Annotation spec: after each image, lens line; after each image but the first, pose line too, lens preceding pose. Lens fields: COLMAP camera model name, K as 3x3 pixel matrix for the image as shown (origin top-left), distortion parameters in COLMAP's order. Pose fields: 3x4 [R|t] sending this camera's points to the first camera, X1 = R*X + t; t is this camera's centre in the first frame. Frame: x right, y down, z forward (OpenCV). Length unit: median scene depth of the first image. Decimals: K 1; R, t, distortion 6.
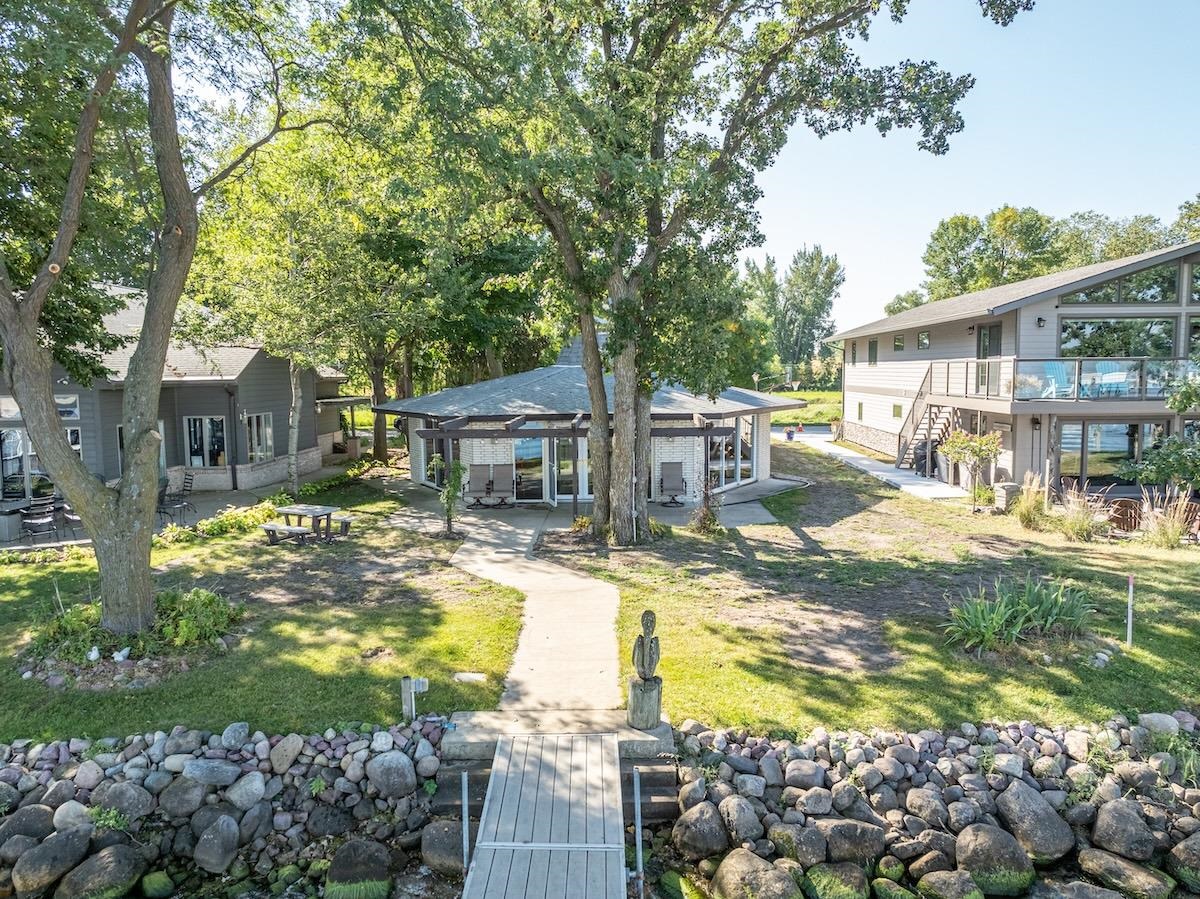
lens RADIAL K [[840.1, 0, 600.0], [0, 840.1, 449.5], [0, 0, 1]] dist [-0.035734, 0.022951]
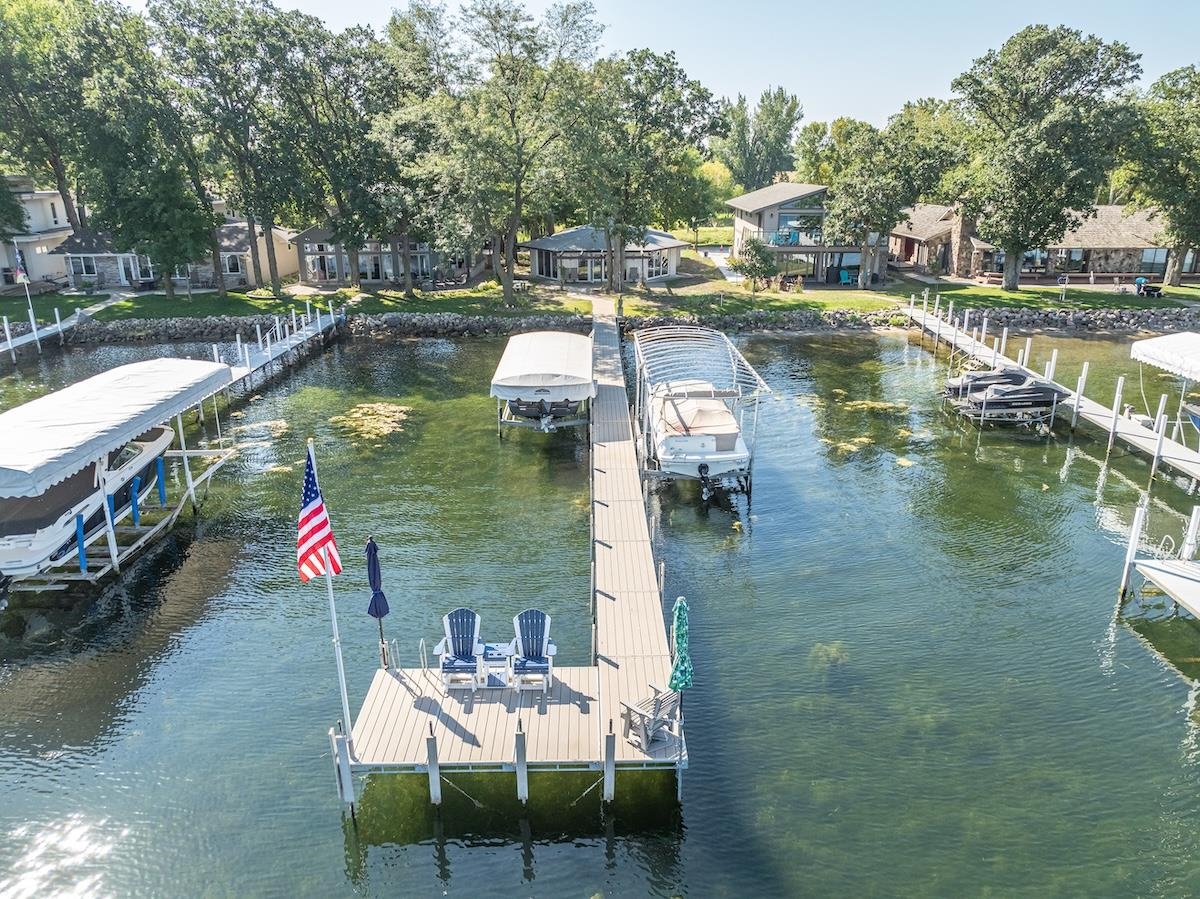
lens RADIAL K [[840.1, 0, 600.0], [0, 840.1, 449.5], [0, 0, 1]] dist [-0.035734, 0.022951]
pose [[0.999960, 0.004442, 0.007720, -0.048116], [-0.006059, 0.974570, 0.224003, -0.019746], [-0.006528, -0.224041, 0.974558, -1.930298]]
